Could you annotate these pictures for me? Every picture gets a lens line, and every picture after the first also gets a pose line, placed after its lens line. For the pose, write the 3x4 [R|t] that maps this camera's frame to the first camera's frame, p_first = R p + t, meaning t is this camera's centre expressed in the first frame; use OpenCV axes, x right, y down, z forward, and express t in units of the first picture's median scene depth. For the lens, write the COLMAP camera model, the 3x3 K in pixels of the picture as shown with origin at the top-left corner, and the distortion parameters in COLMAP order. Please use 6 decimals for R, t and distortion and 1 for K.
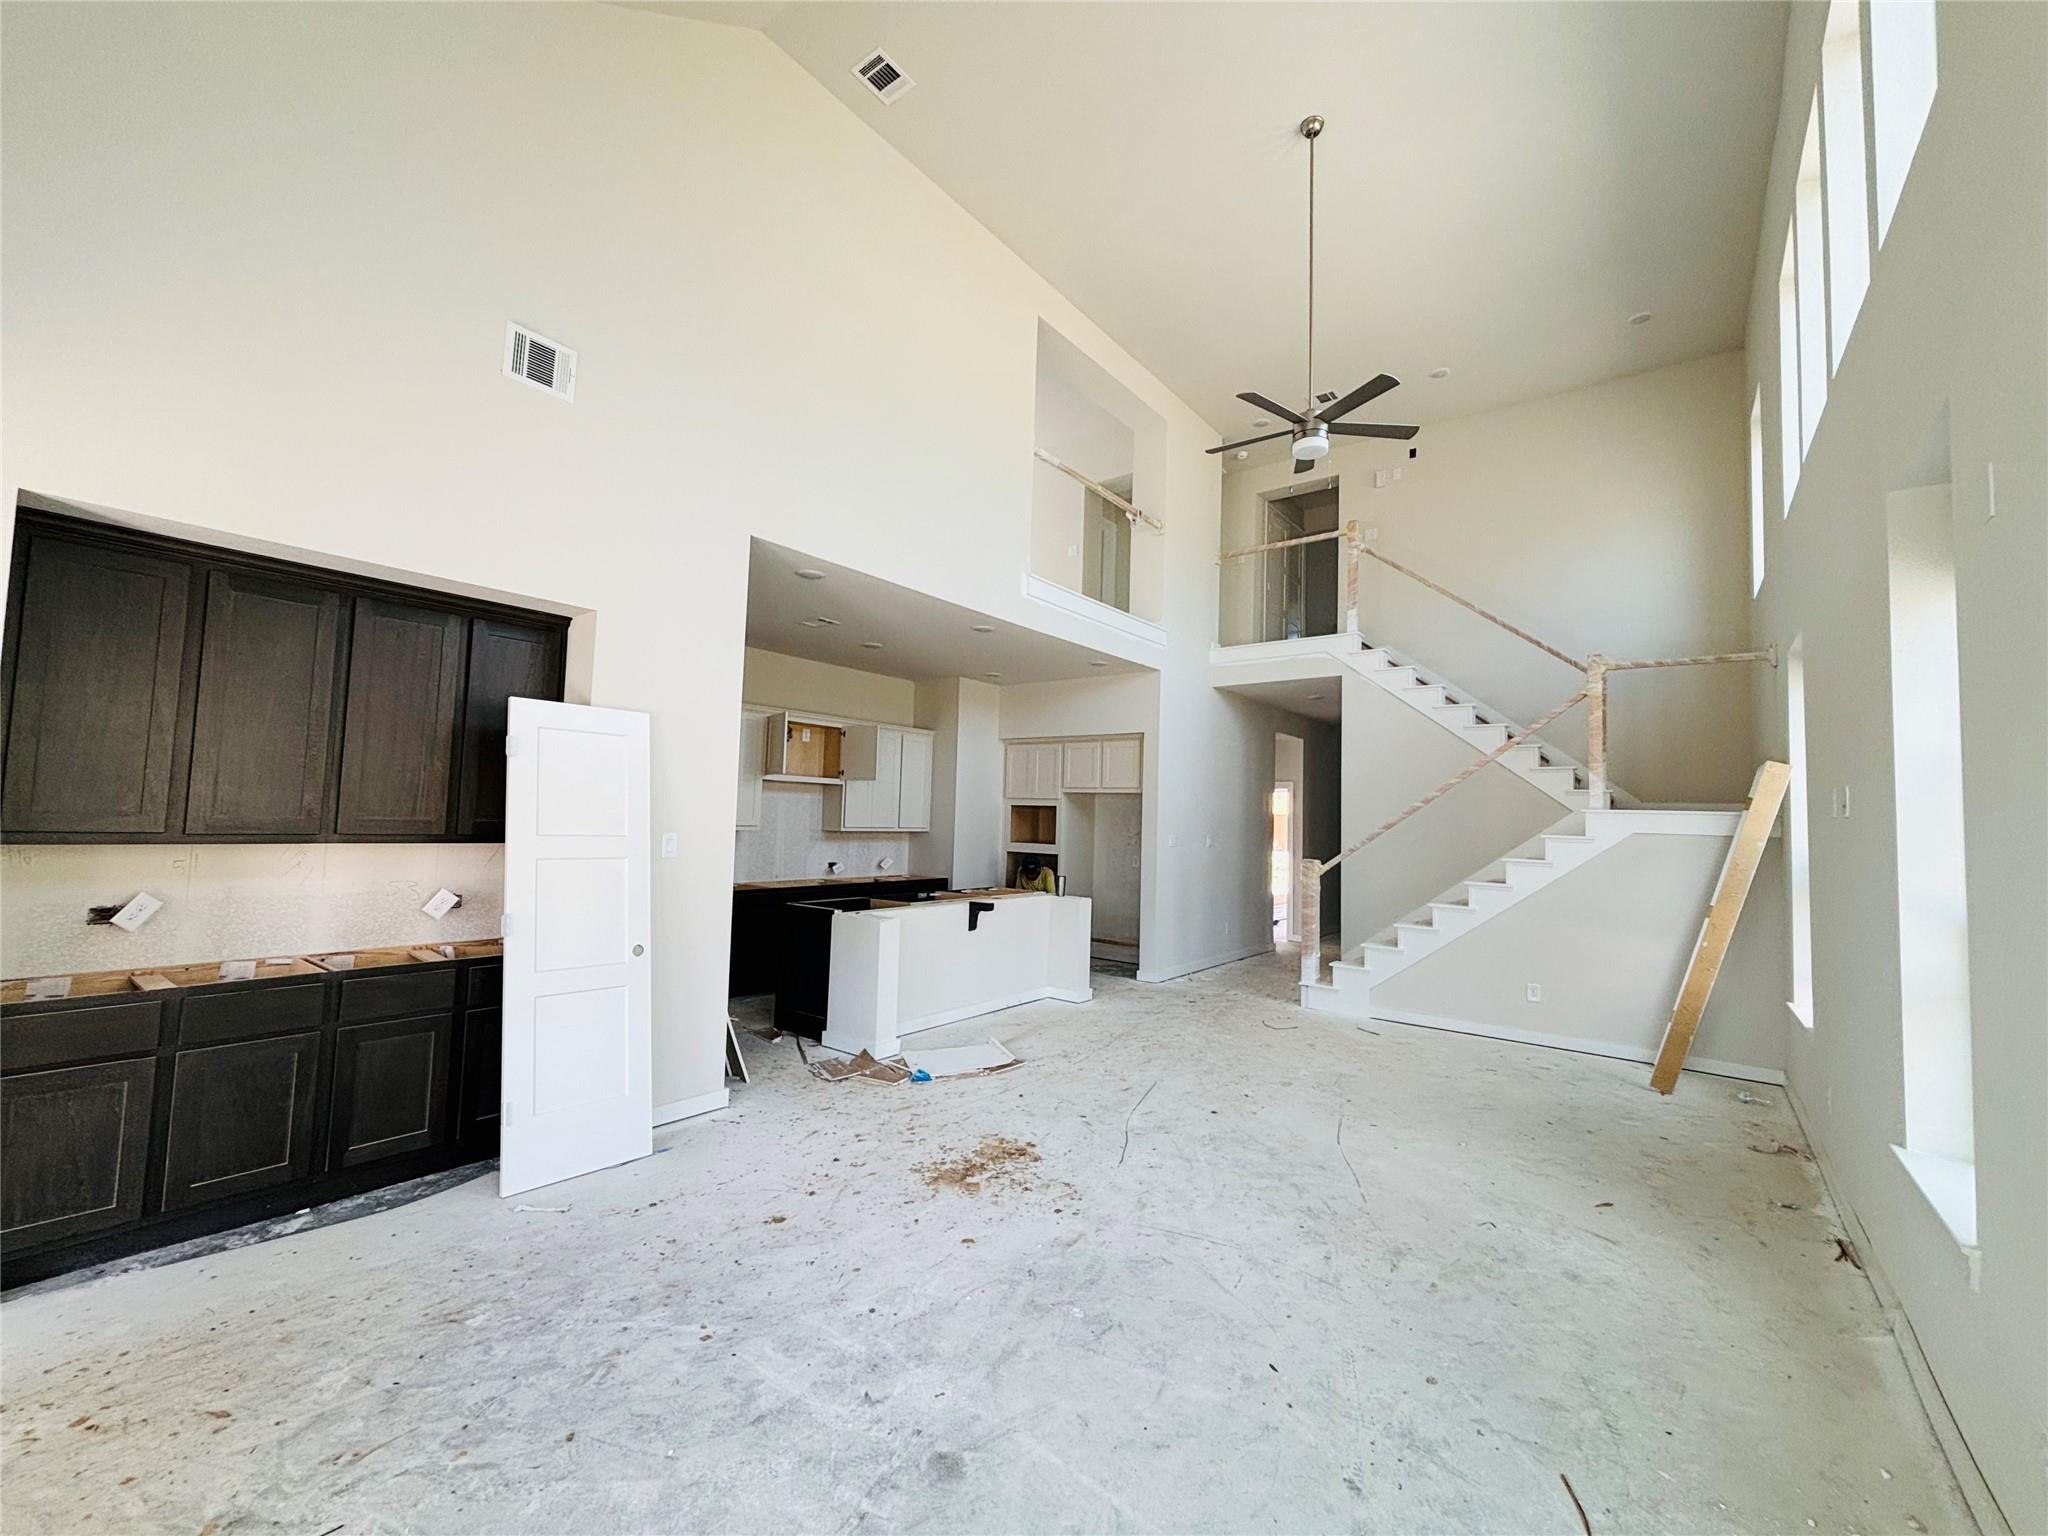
lens RADIAL K [[827.5, 0, 1017.5], [0, 827.5, 764.6], [0, 0, 1]] dist [-0.000593, 0.000732]
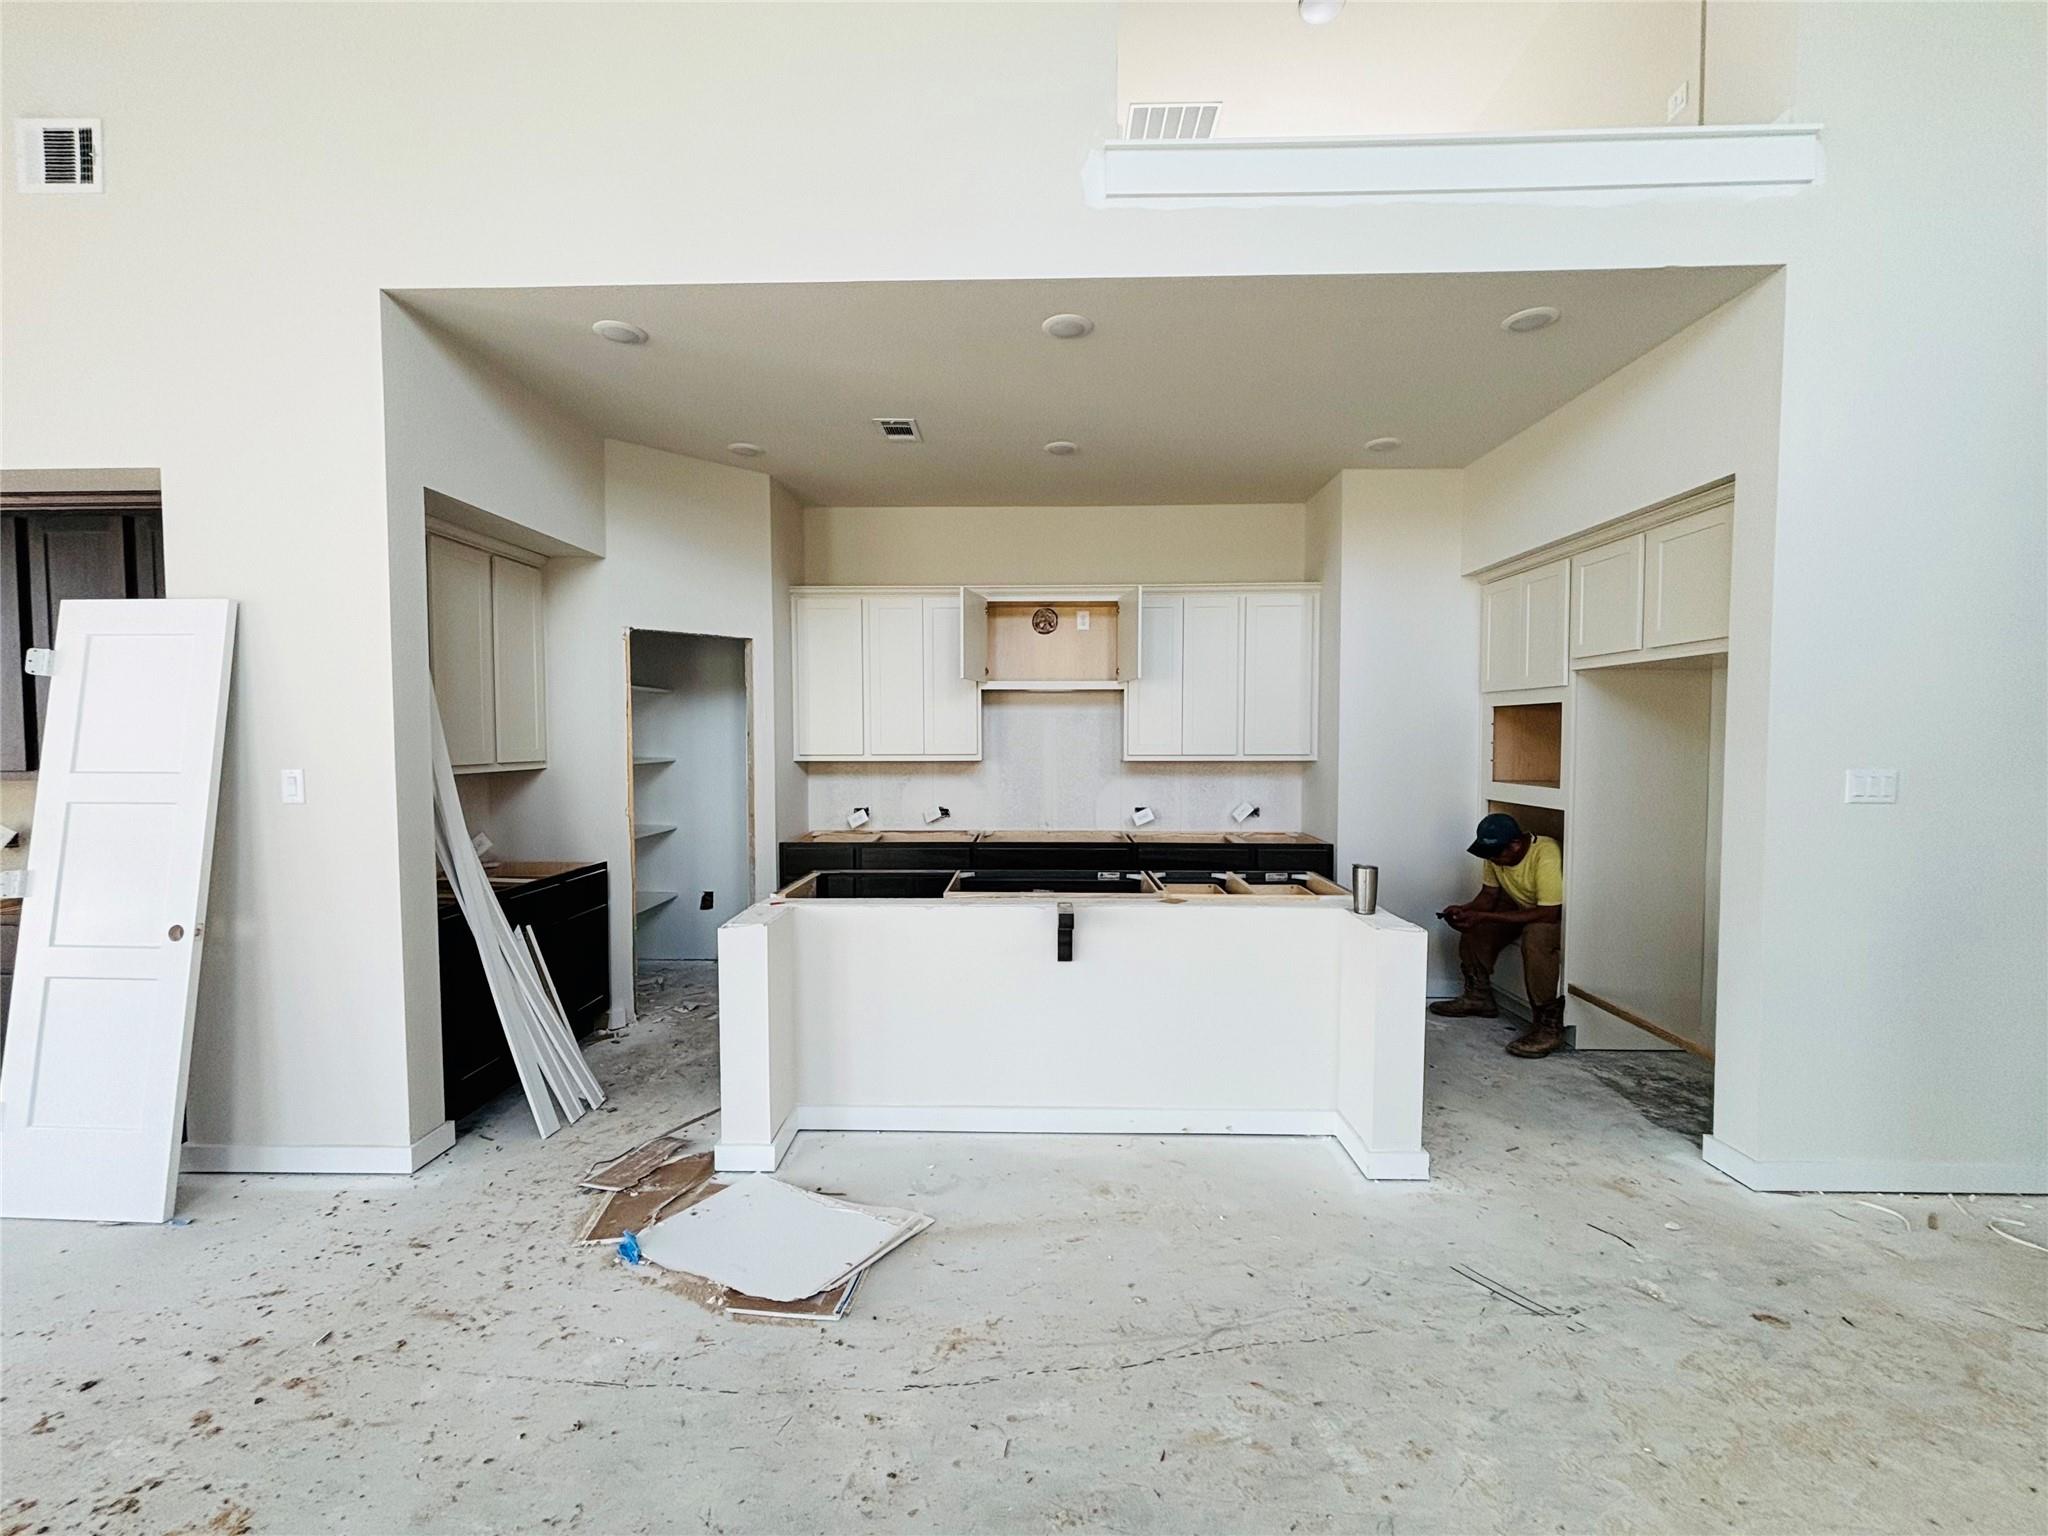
lens RADIAL K [[827.5, 0, 1019.8], [0, 827.5, 768.0], [0, 0, 1]] dist [-0.000593, 0.000732]
pose [[0.594213, 0.000123, -0.804307, 0.326218], [0.071609, 0.996021, 0.053056, 0.057251], [0.801113, -0.089122, 0.591840, 0.696295]]
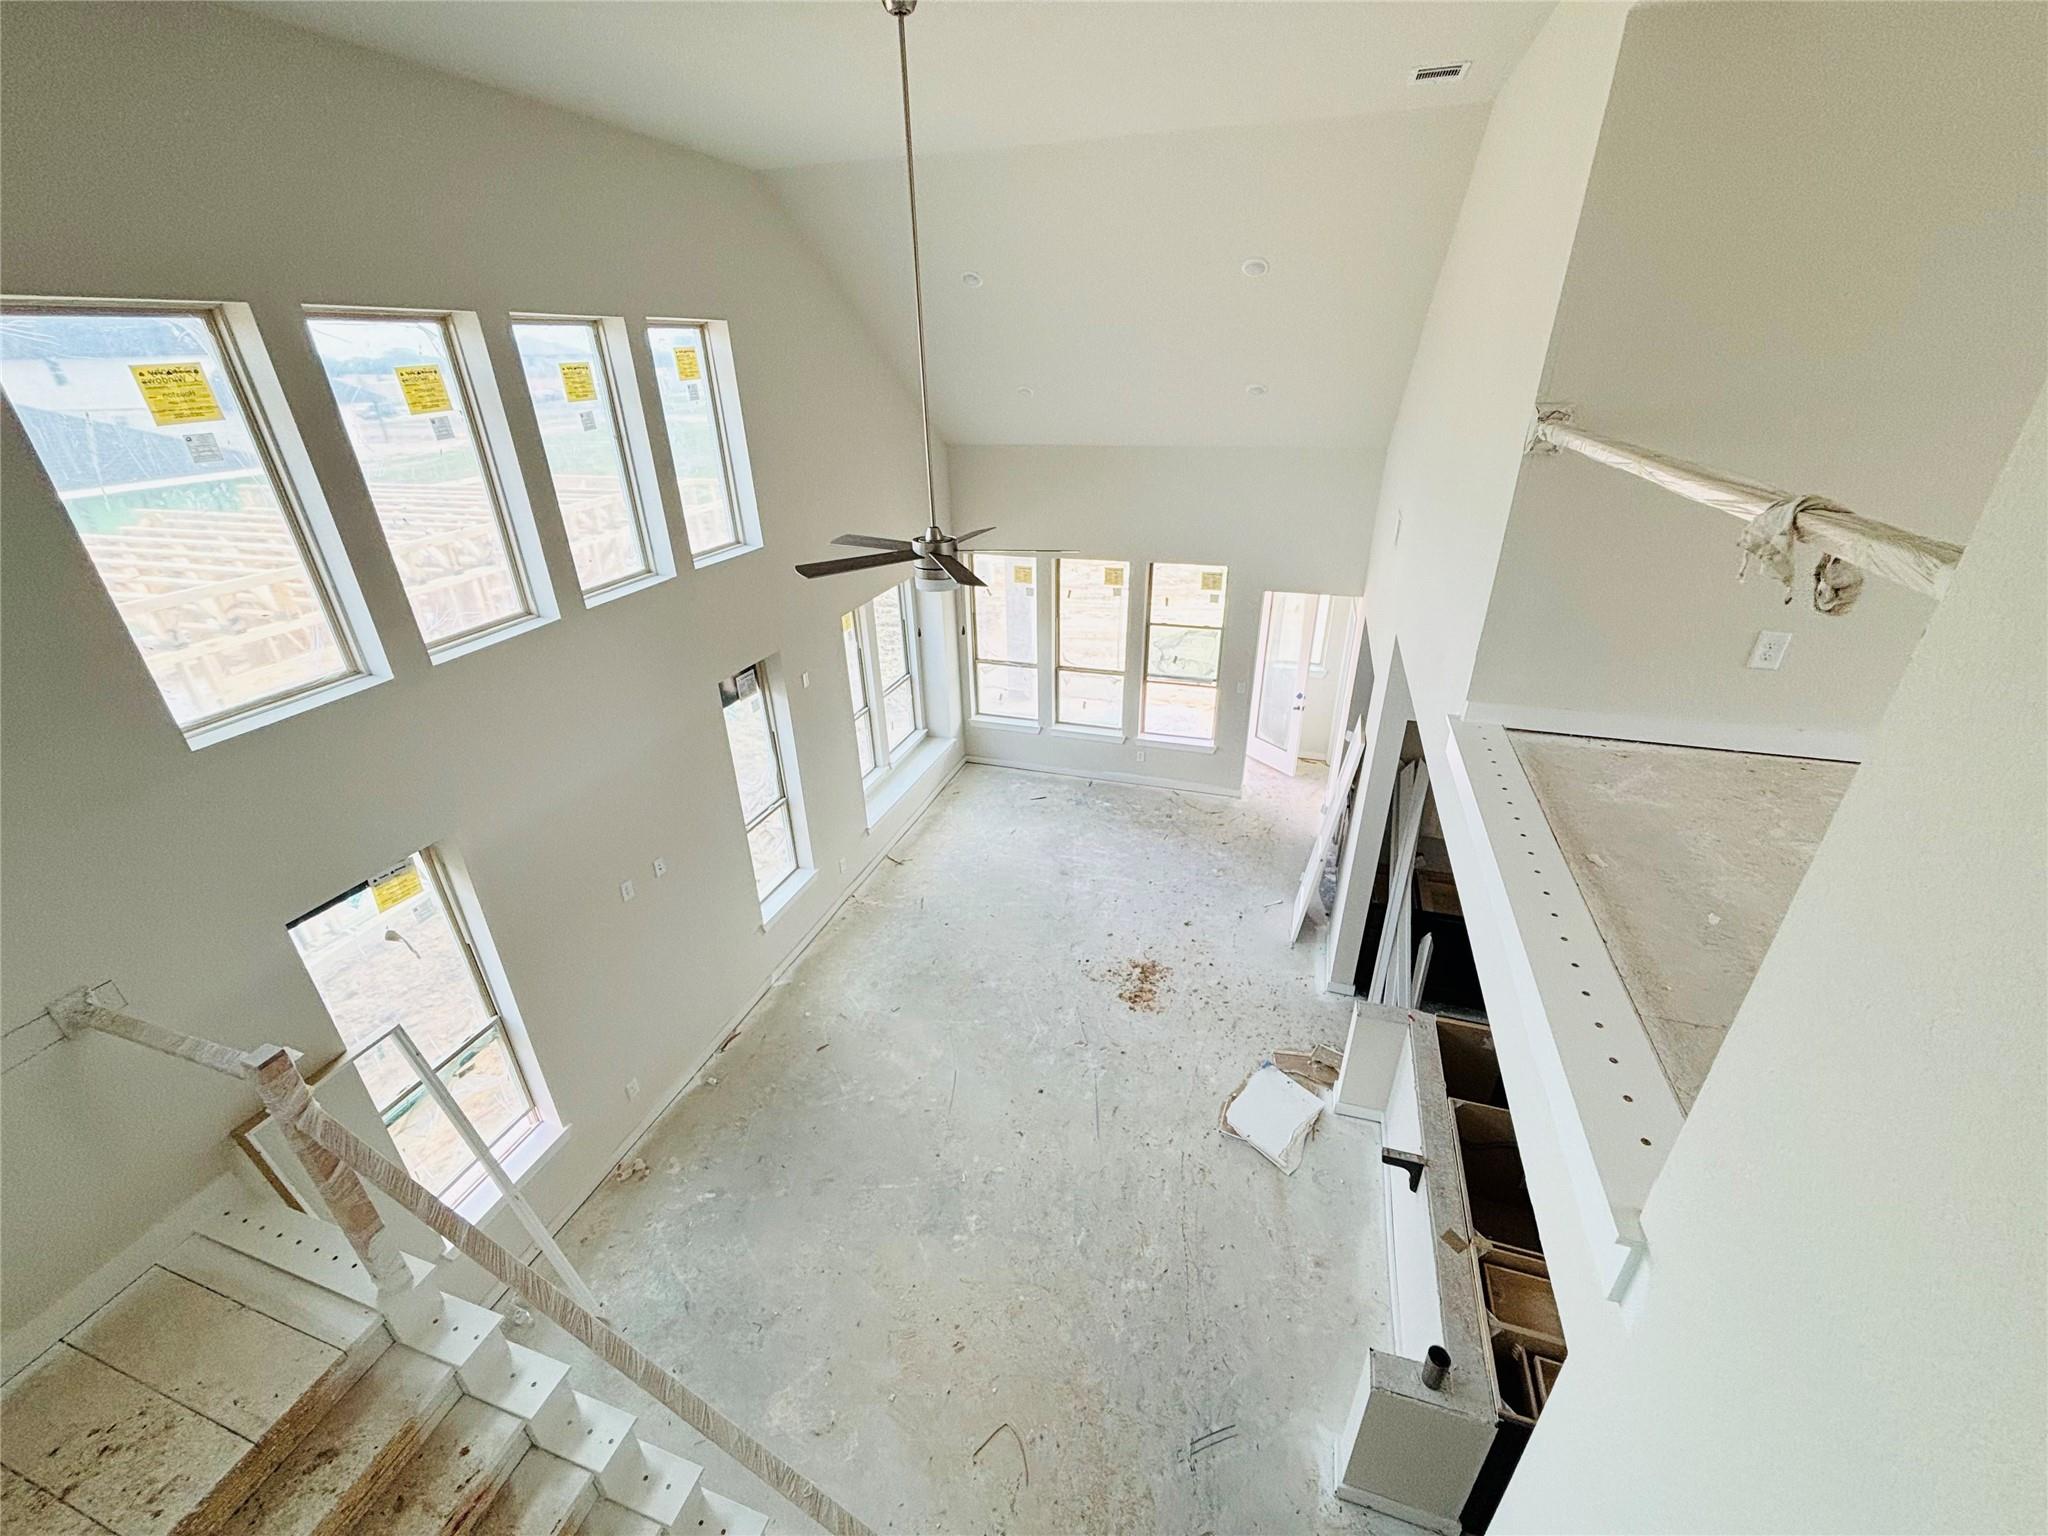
lens RADIAL K [[827.5, 0, 1024.3], [0, 827.5, 766.9], [0, 0, 1]] dist [-0.000593, 0.000732]
pose [[-0.938666, 0.141770, -0.314337, 0.422482], [0.011618, 0.924061, 0.382069, -0.398174], [0.344632, 0.354983, -0.869031, 1.368546]]
